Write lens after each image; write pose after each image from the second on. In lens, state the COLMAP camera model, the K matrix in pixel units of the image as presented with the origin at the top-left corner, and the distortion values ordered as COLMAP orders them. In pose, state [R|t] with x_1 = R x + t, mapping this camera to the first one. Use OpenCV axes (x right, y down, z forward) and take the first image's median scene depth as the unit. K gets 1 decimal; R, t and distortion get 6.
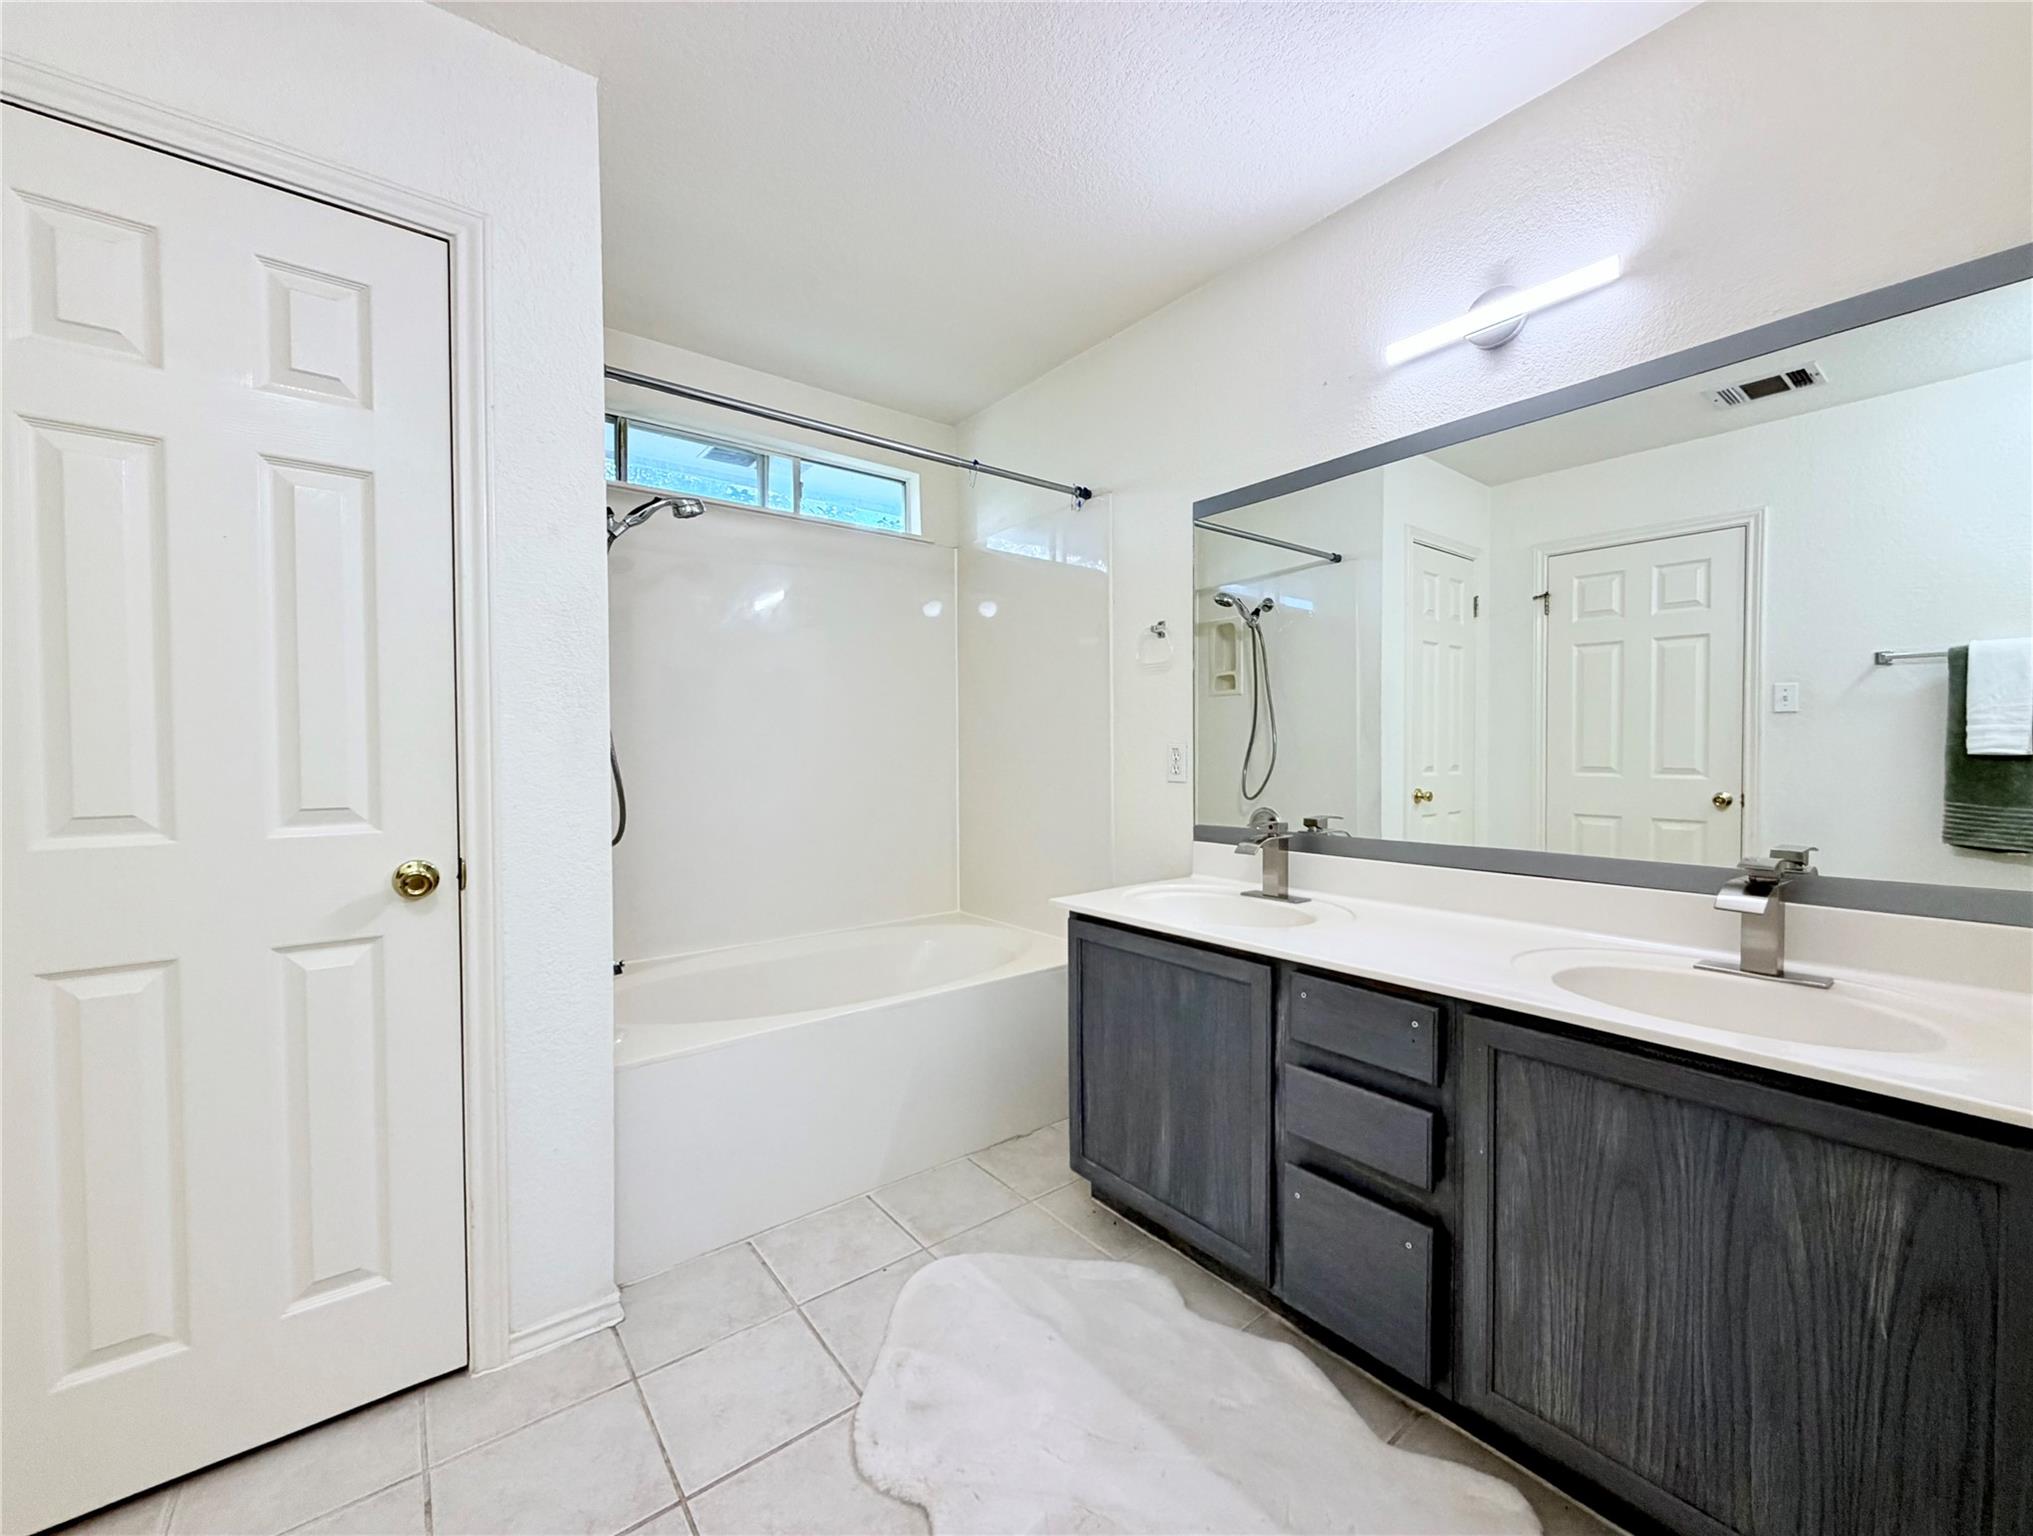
lens RADIAL K [[818.4, 0, 1023.0], [0, 818.4, 773.8], [0, 0, 1]] dist [-0.000287, -0.000182]
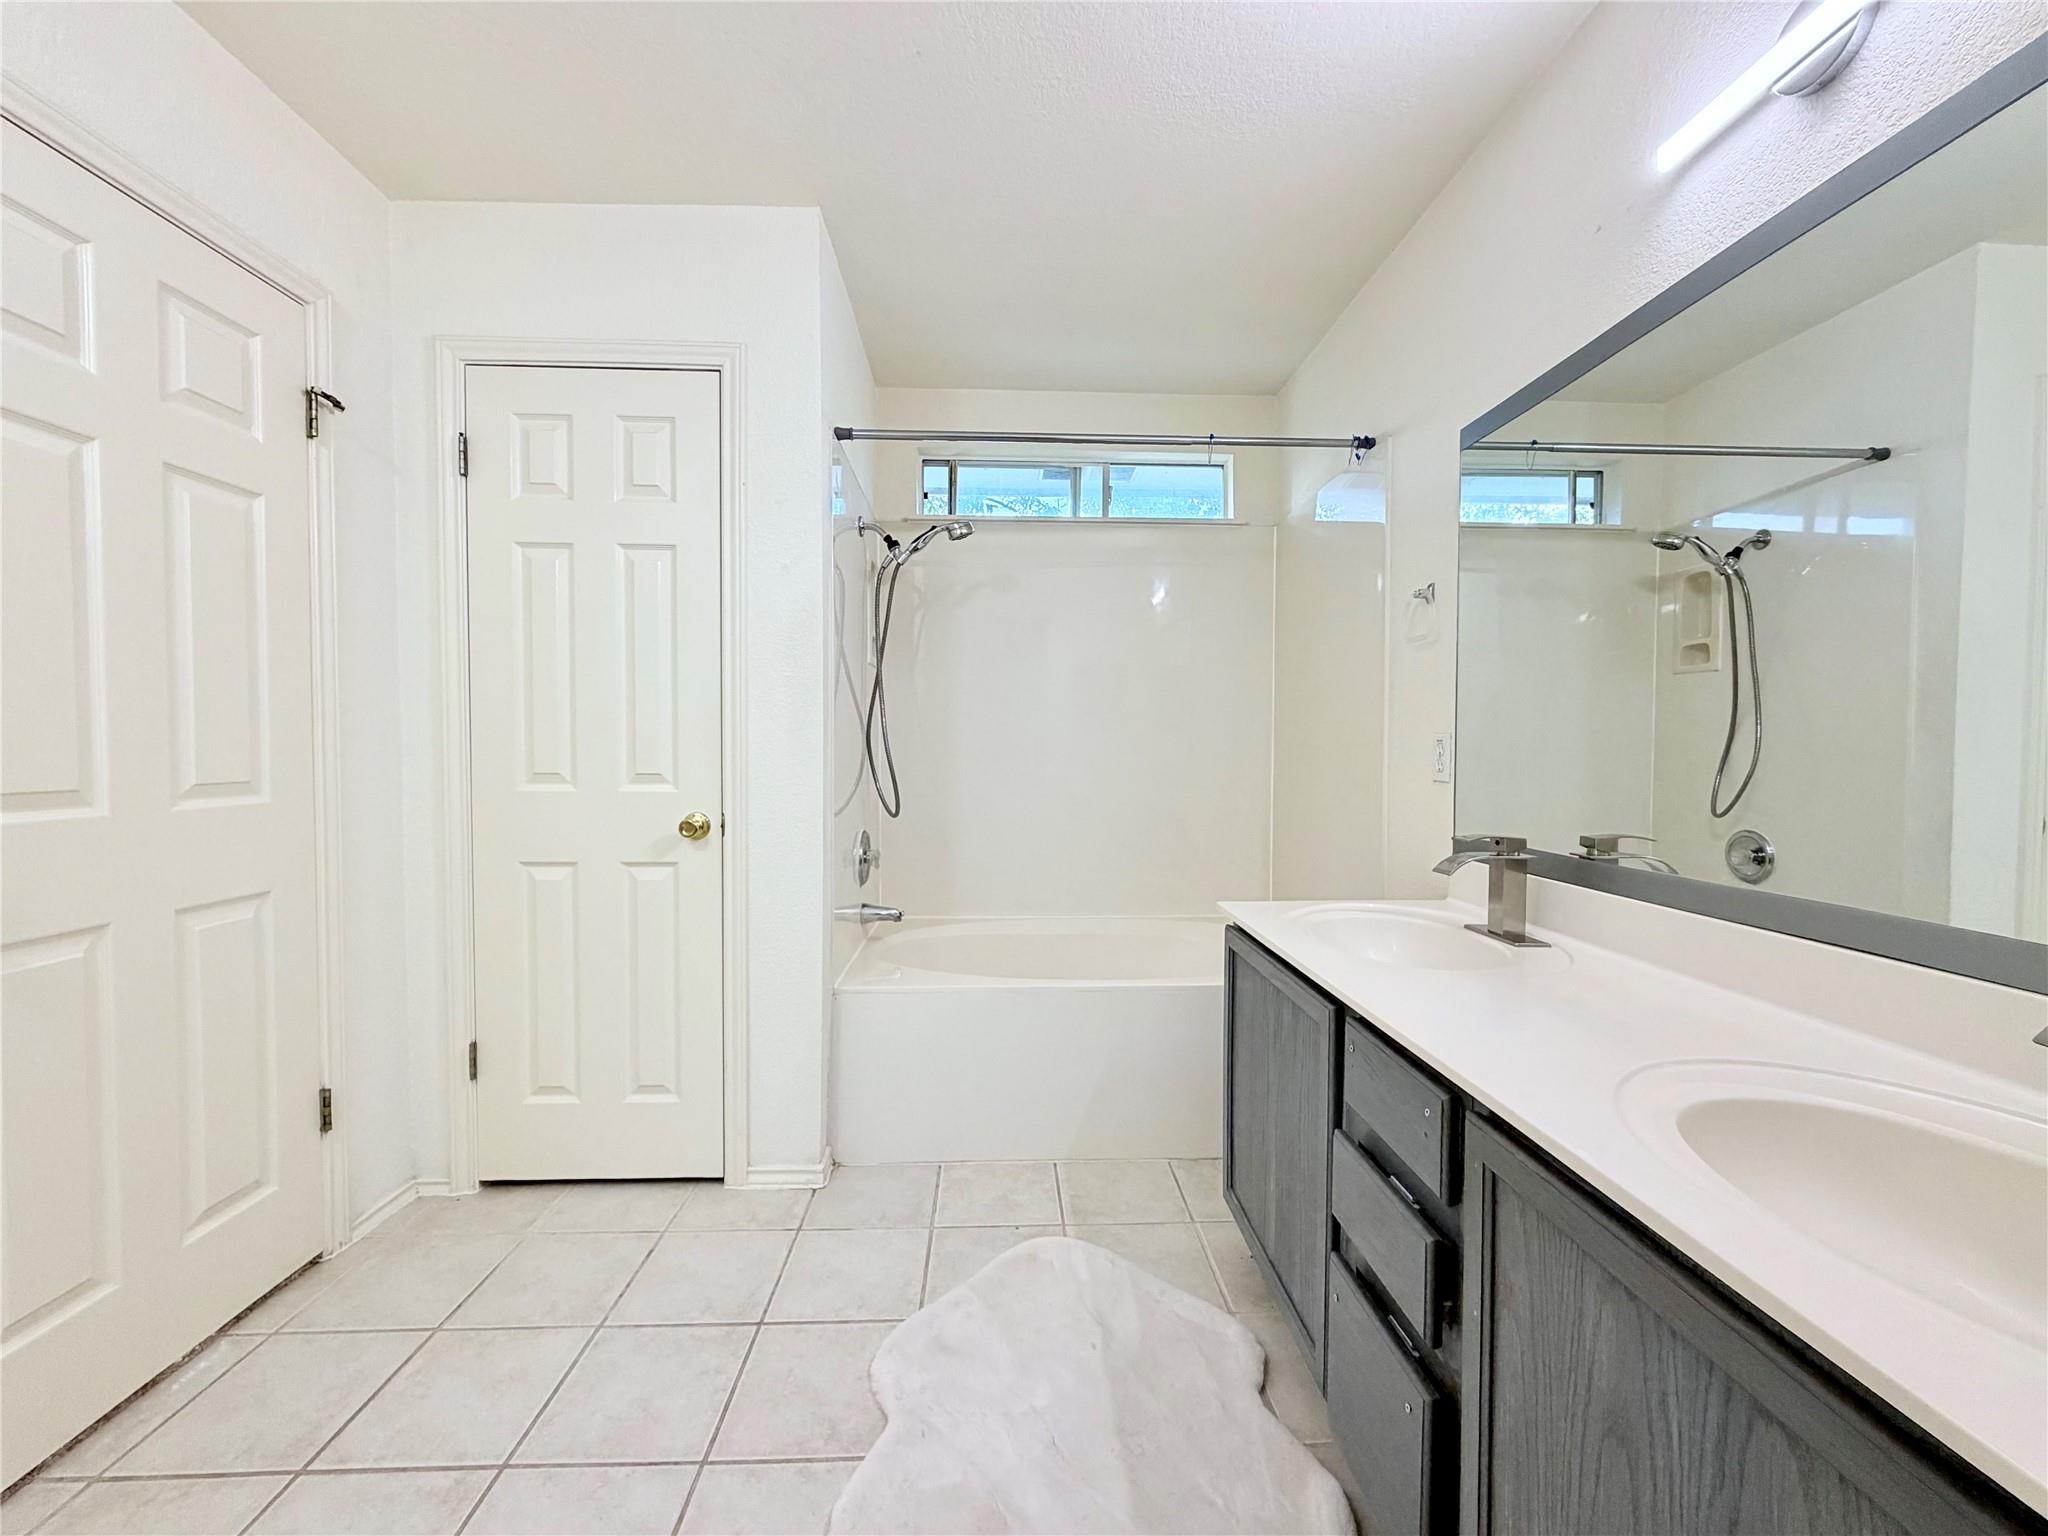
lens RADIAL K [[820.9, 0, 1028.0], [0, 820.9, 775.1], [0, 0, 1]] dist [-0.001882, -0.000051]
pose [[0.807266, 0.030093, -0.589419, 0.400753], [-0.027518, 0.999532, 0.013343, 0.004354], [0.589545, 0.005448, 0.807717, 0.129853]]
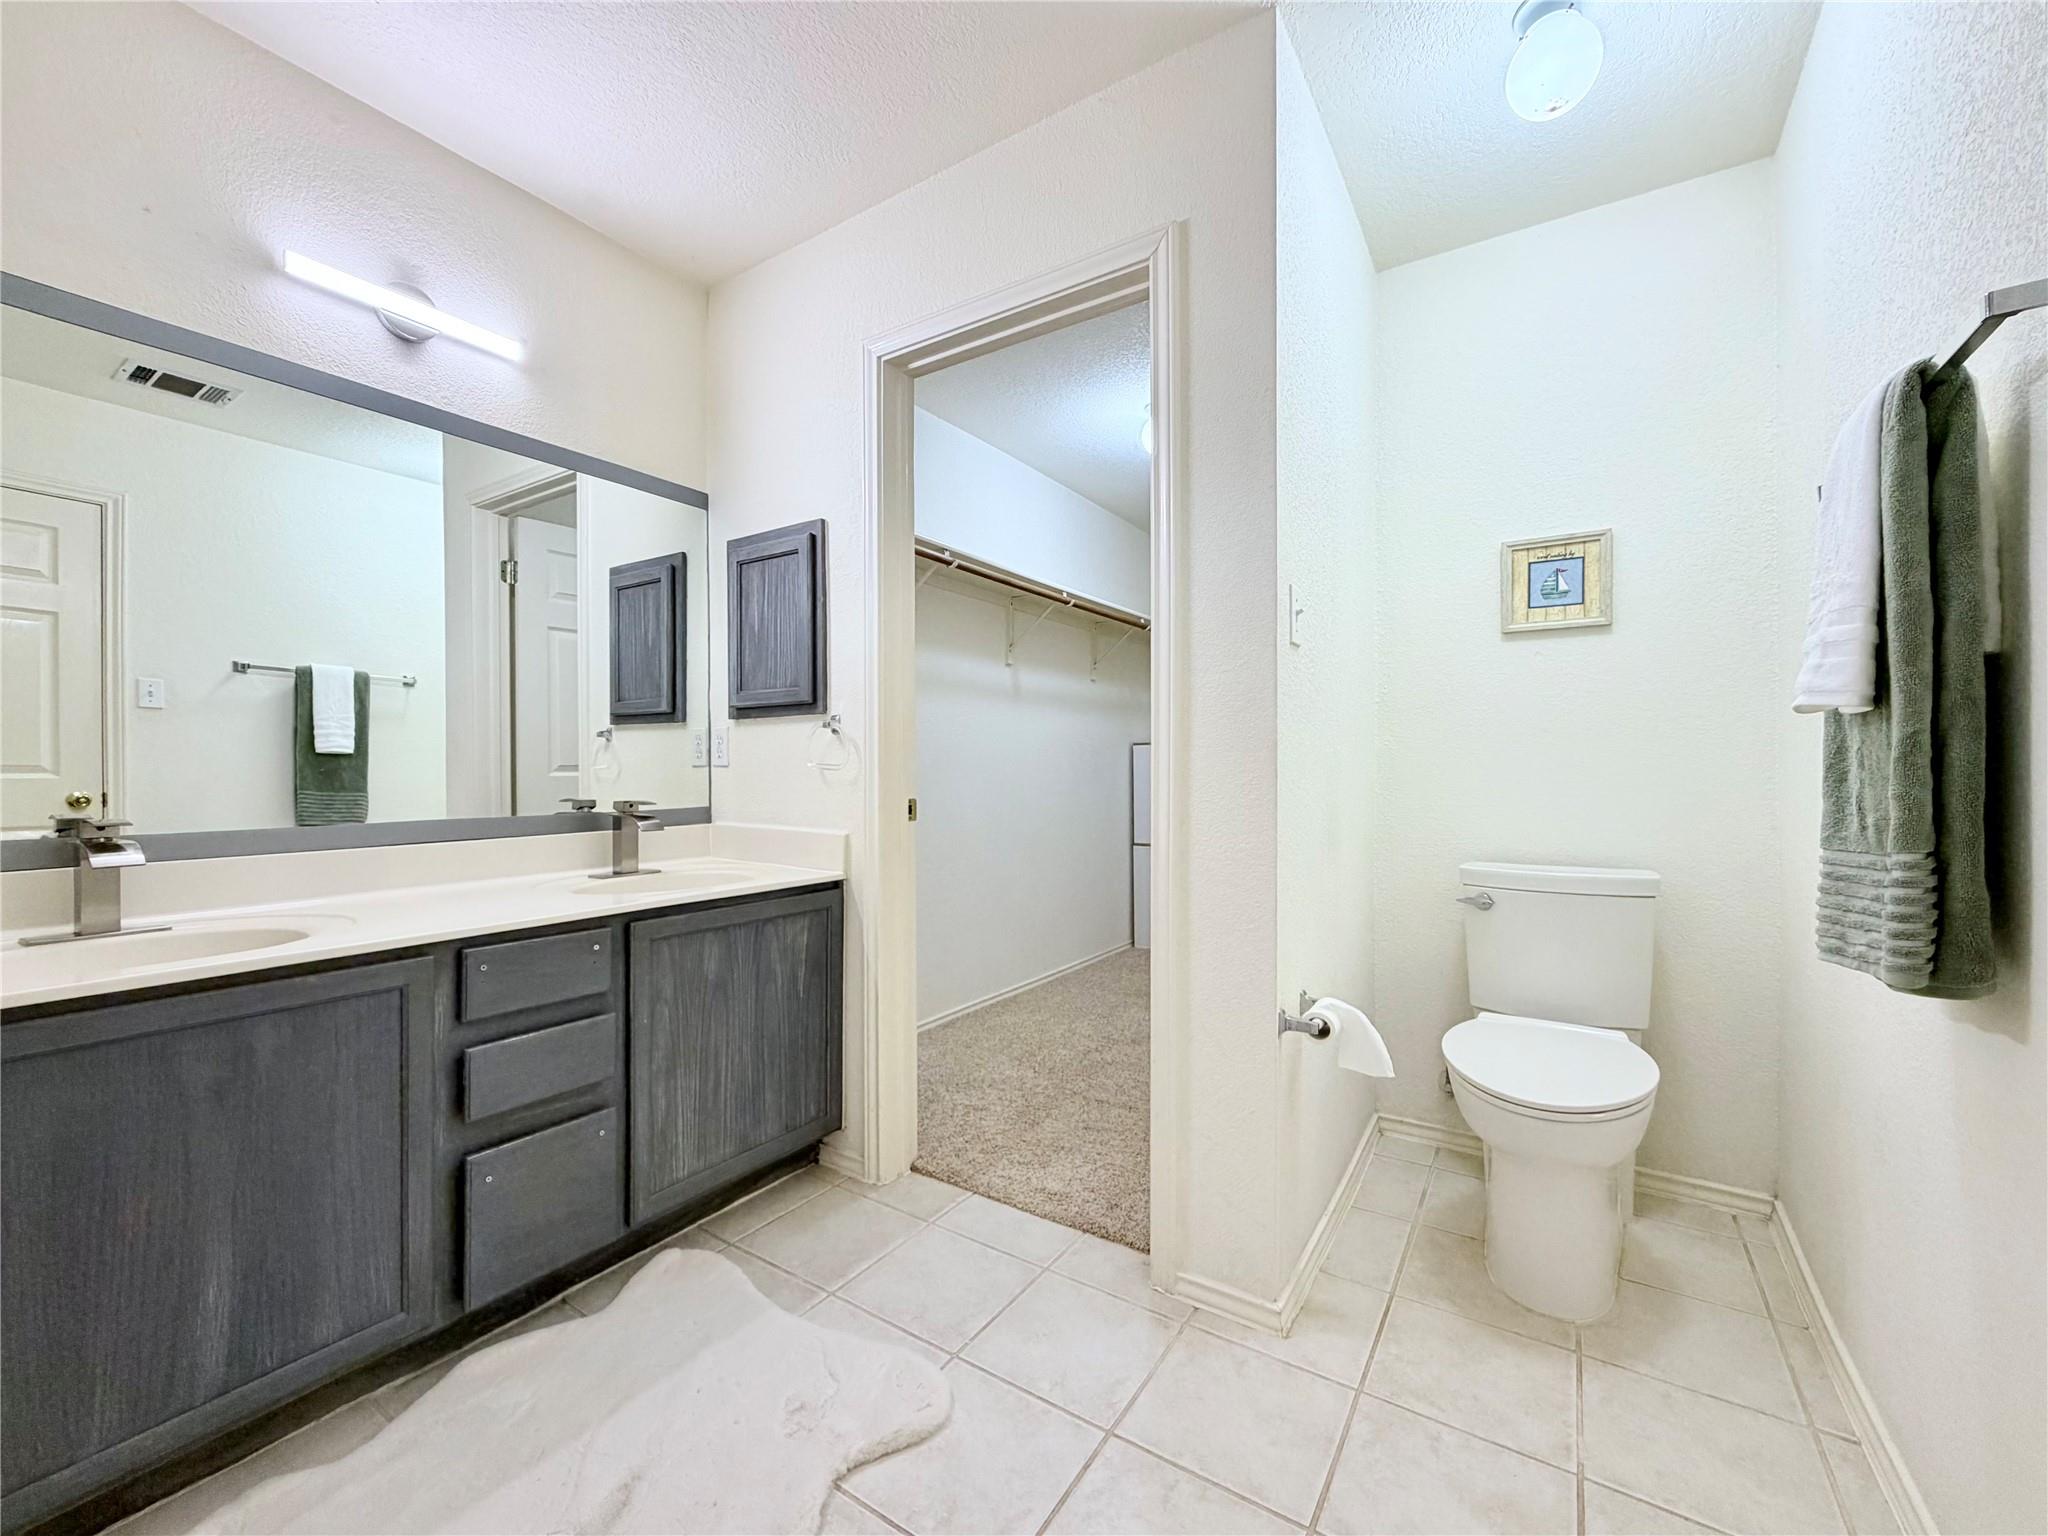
lens RADIAL K [[820.9, 0, 1025.6], [0, 820.9, 765.2], [0, 0, 1]] dist [-0.001882, -0.000051]
pose [[-0.320795, 0.009260, 0.947103, -0.566802], [0.026749, 0.999642, -0.000713, 0.037466], [-0.946771, 0.025105, -0.320928, 0.513860]]
